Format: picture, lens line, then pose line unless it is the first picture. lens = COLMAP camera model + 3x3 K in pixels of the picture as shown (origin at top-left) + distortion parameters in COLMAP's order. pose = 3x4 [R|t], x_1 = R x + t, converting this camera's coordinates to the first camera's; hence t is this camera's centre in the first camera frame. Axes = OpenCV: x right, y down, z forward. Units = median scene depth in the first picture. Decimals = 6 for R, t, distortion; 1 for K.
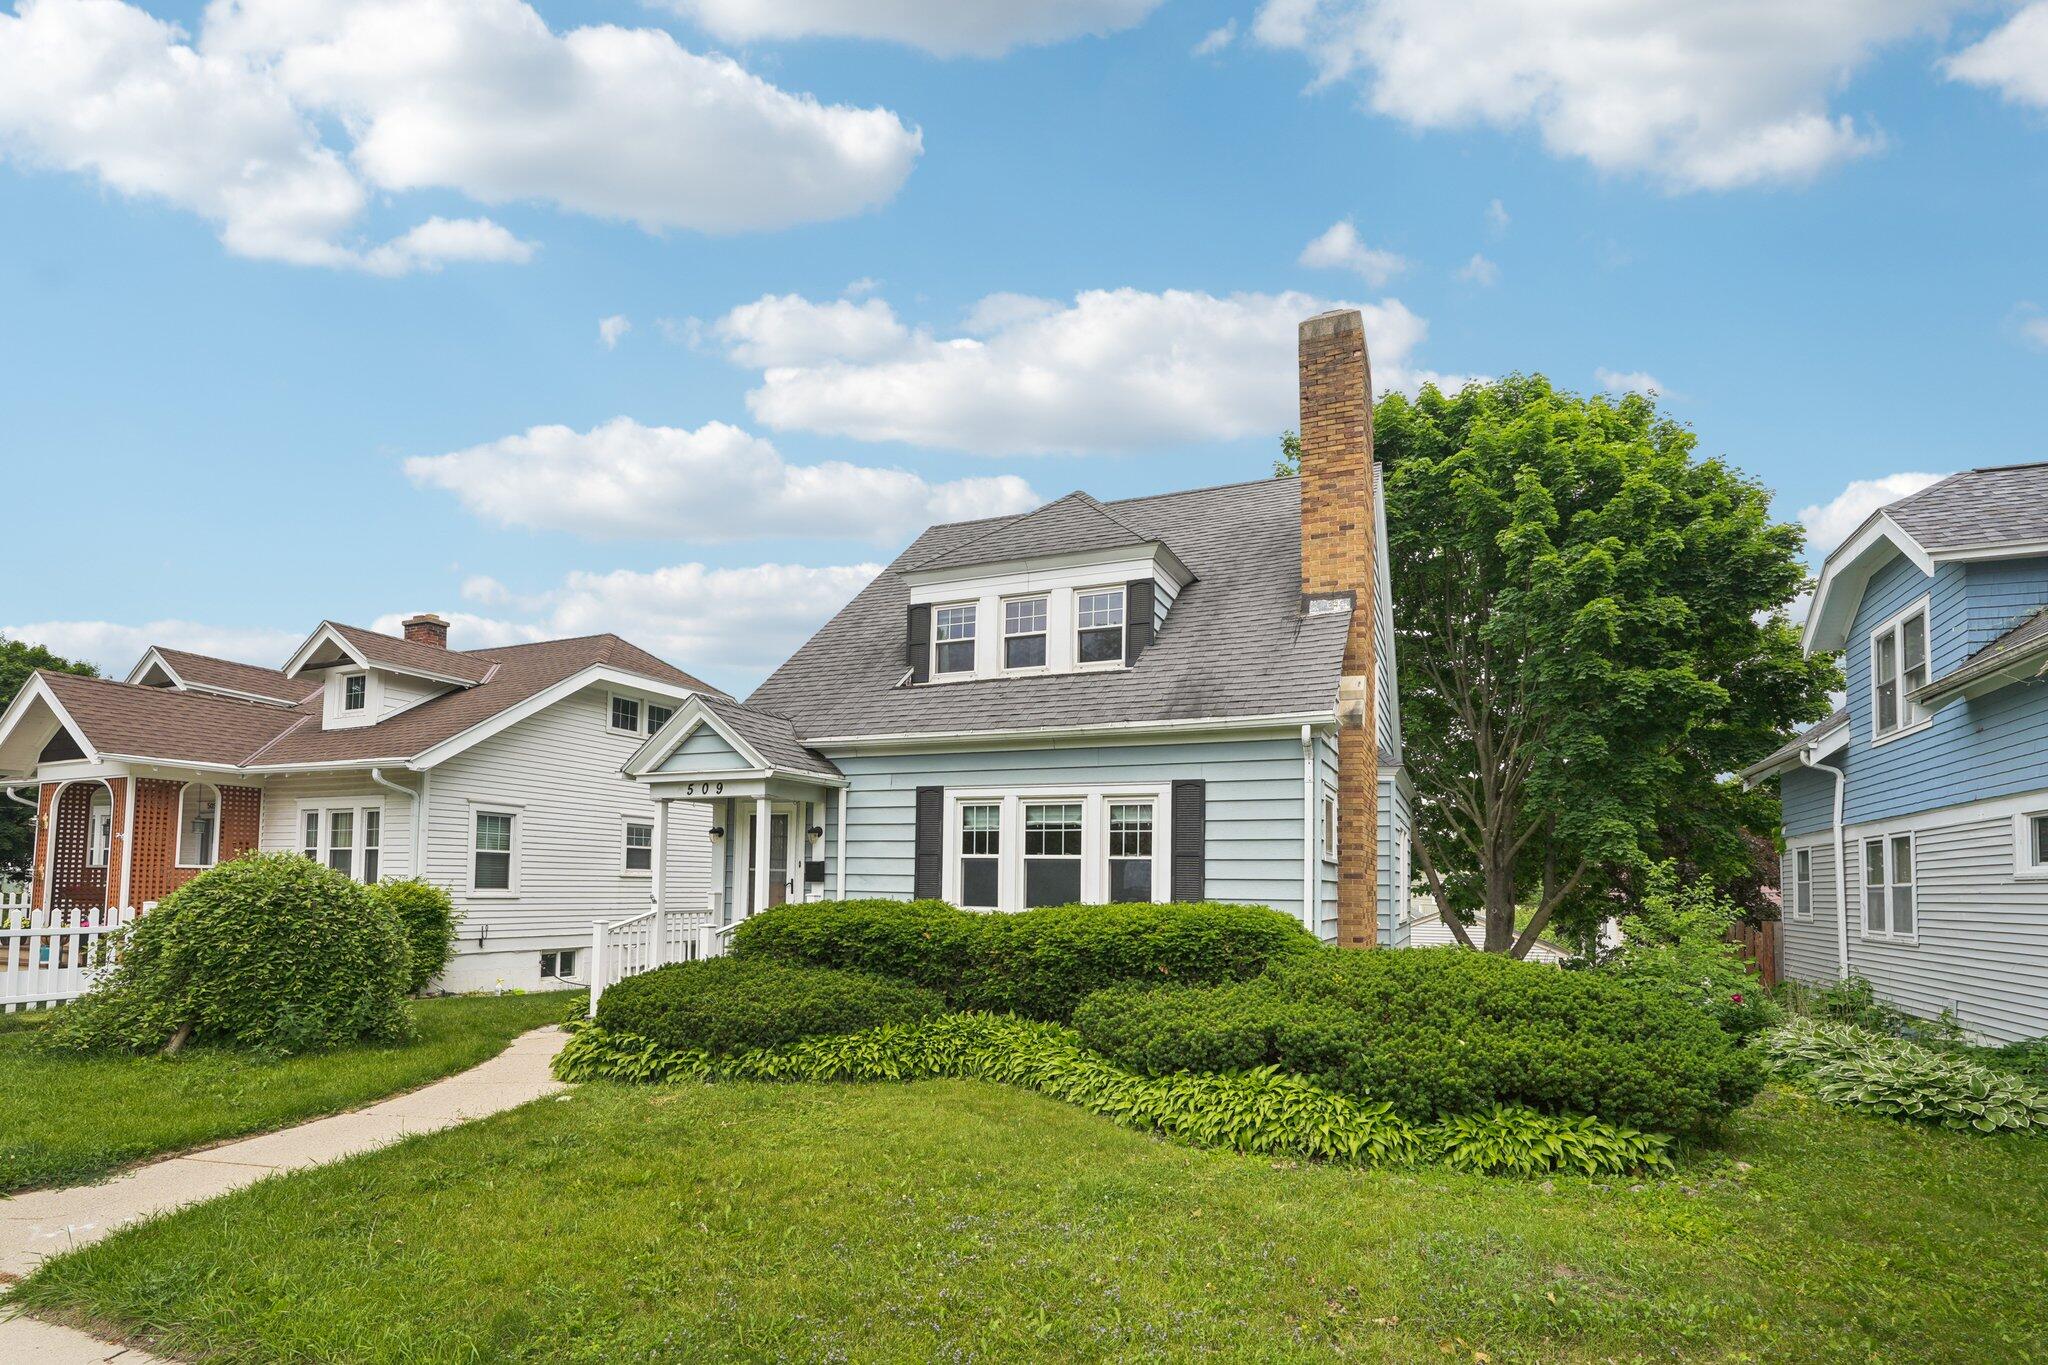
lens RADIAL K [[937.7, 0, 1019.9], [0, 937.7, 576.7], [0, 0, 1]] dist [0.000467, 0.000671]
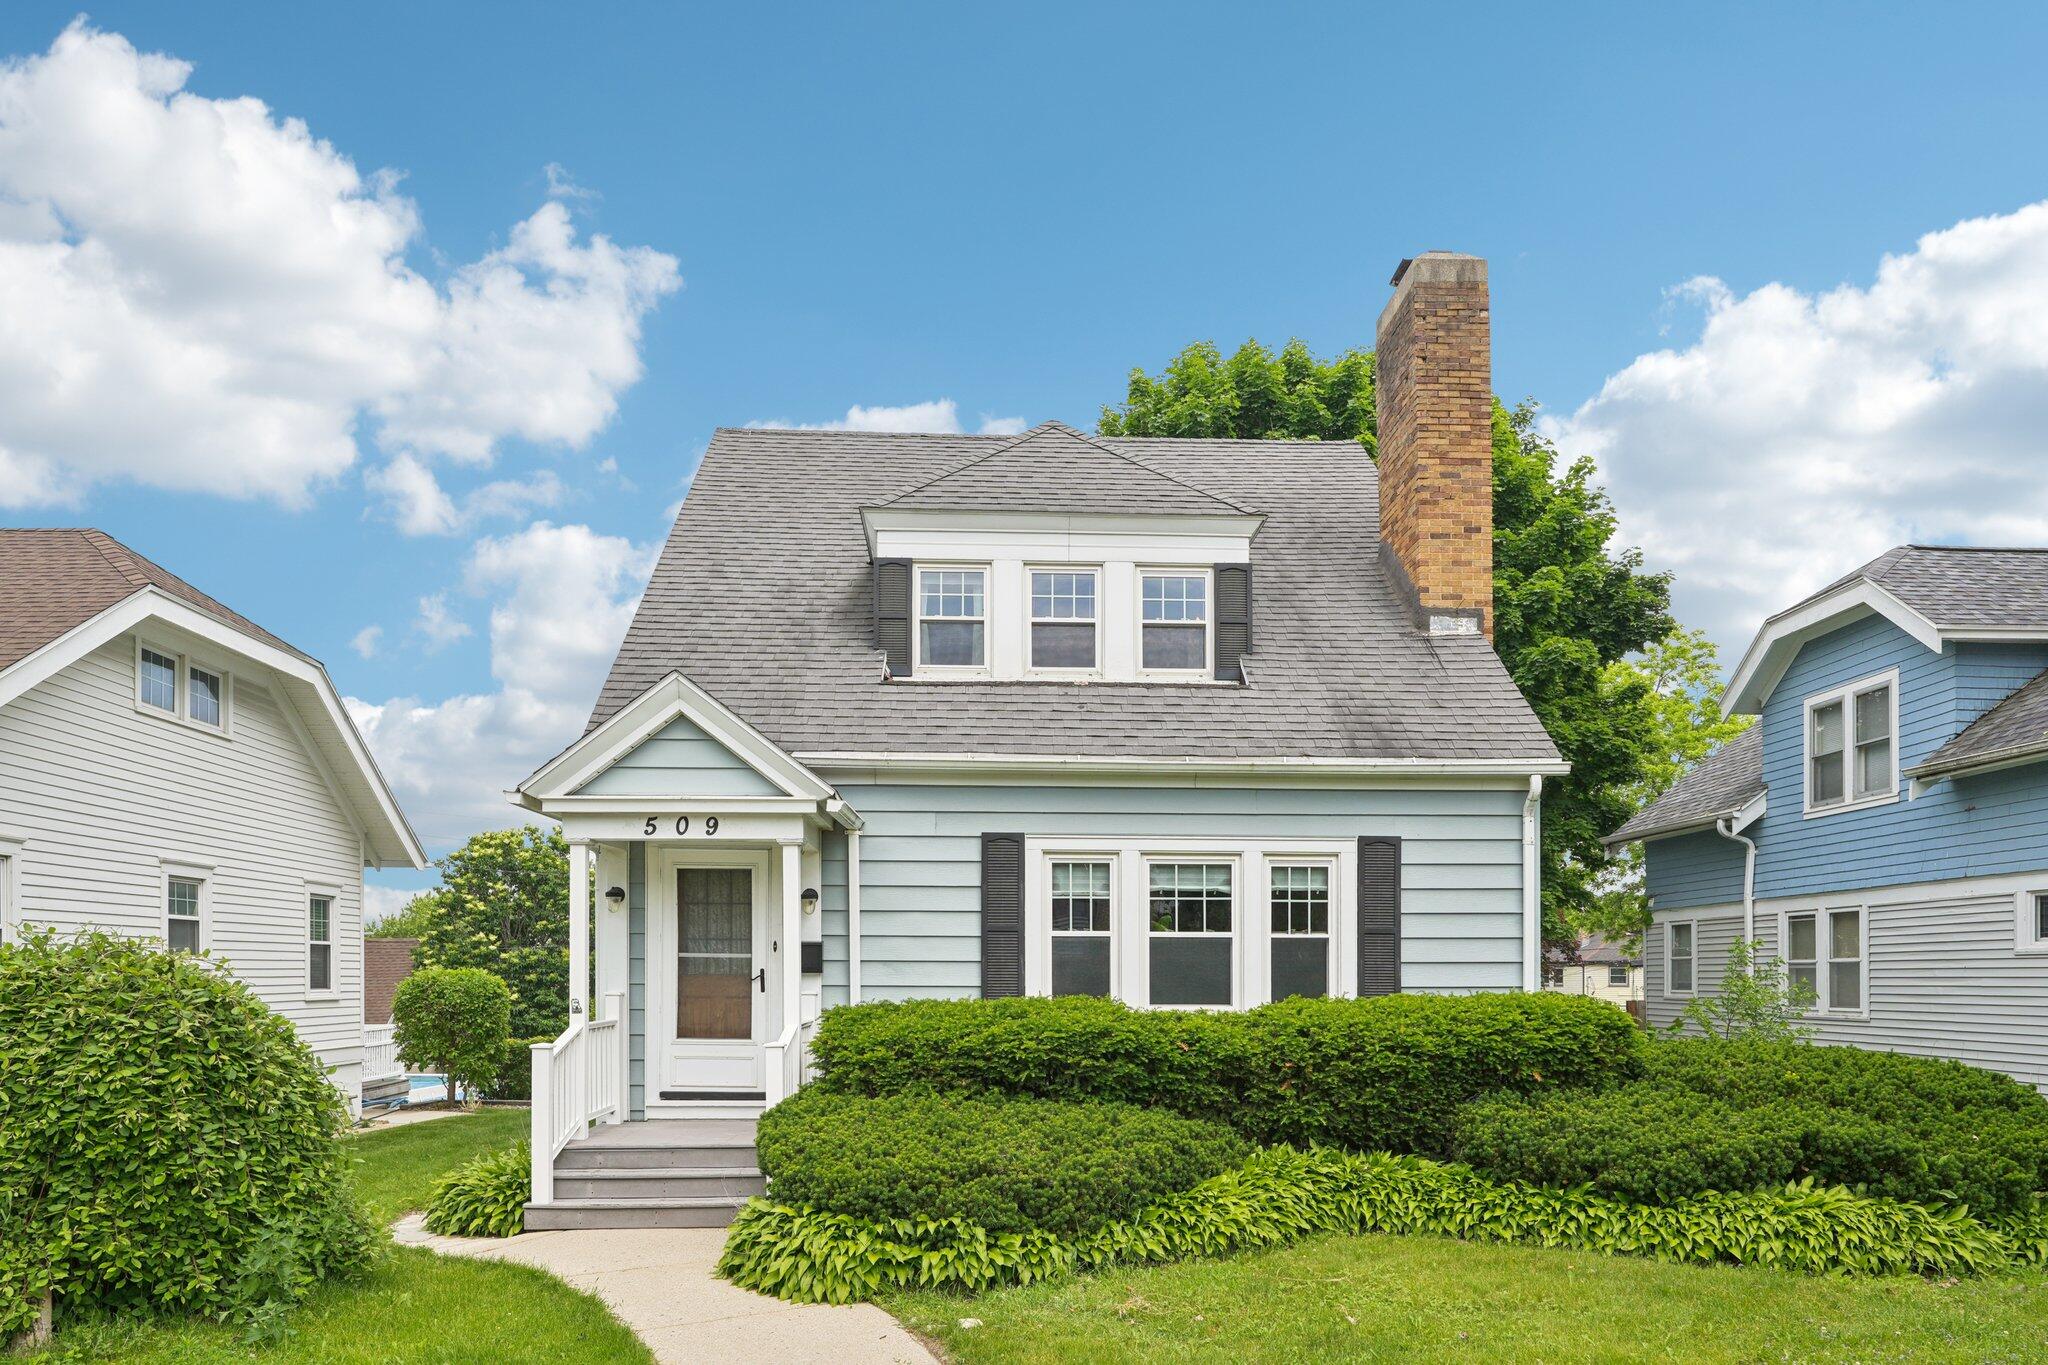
lens RADIAL K [[1341.7, 0, 1024.1], [0, 1341.7, 600.2], [0, 0, 1]] dist [0.007807, -0.002347]
pose [[0.900714, 0.102280, 0.422201, -0.510486], [-0.123636, 0.992051, 0.023435, 0.030053], [-0.416448, -0.073308, 0.906199, 0.117645]]
